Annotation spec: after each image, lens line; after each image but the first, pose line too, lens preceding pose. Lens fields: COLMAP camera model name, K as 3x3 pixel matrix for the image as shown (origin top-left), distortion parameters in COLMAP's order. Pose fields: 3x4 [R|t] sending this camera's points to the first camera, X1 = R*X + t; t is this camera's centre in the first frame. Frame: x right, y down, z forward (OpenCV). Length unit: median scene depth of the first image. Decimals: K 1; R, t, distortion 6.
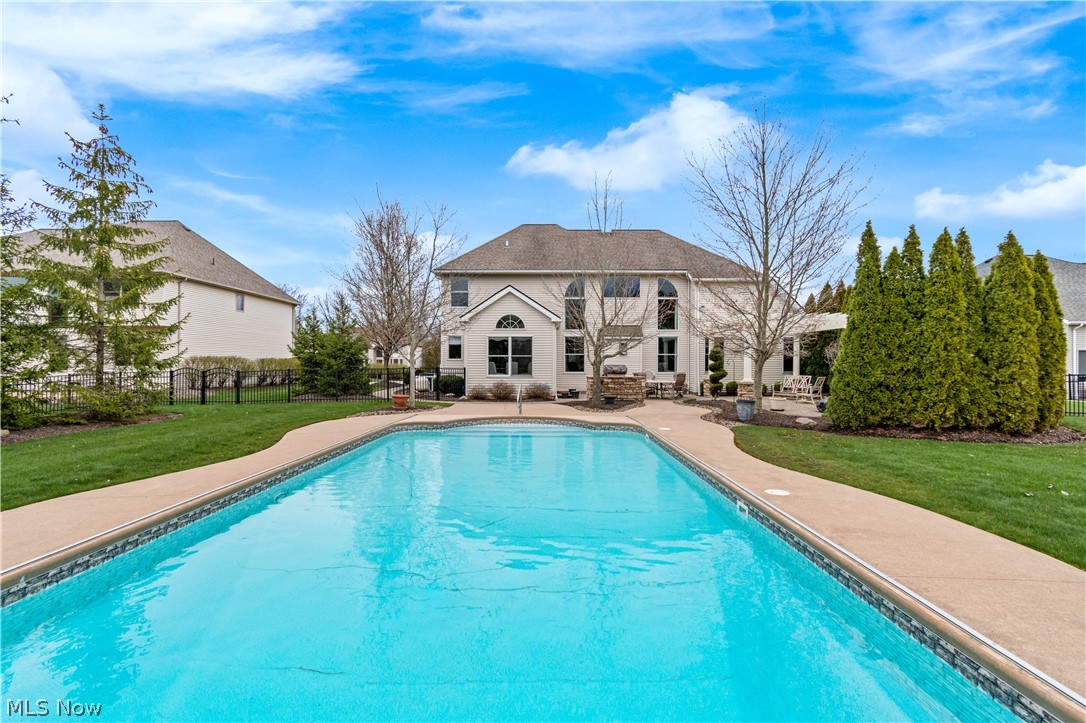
lens RADIAL K [[484.7, 0, 540.7], [0, 484.7, 361.5], [0, 0, 1]] dist [0.004406, -0.001300]
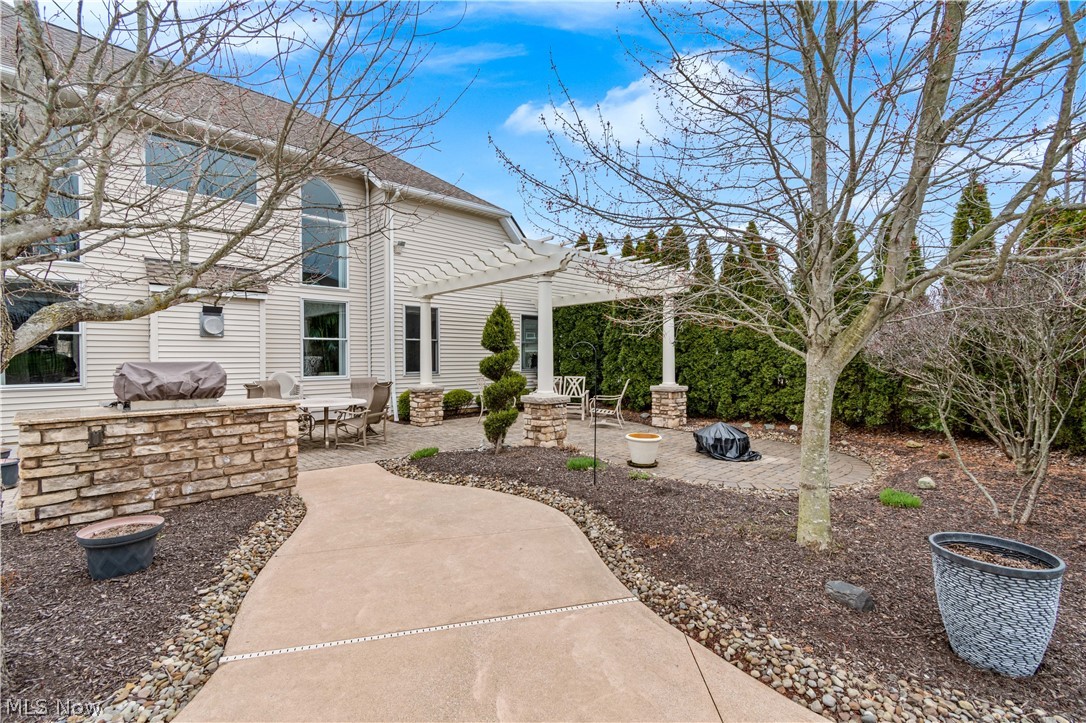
lens RADIAL K [[484.7, 0, 541.9], [0, 484.7, 358.8], [0, 0, 1]] dist [0.004406, -0.001300]
pose [[0.730945, -0.008465, 0.682384, 0.093839], [0.006642, 0.999964, 0.005290, 0.003712], [-0.682404, 0.000666, 0.730974, 0.524105]]
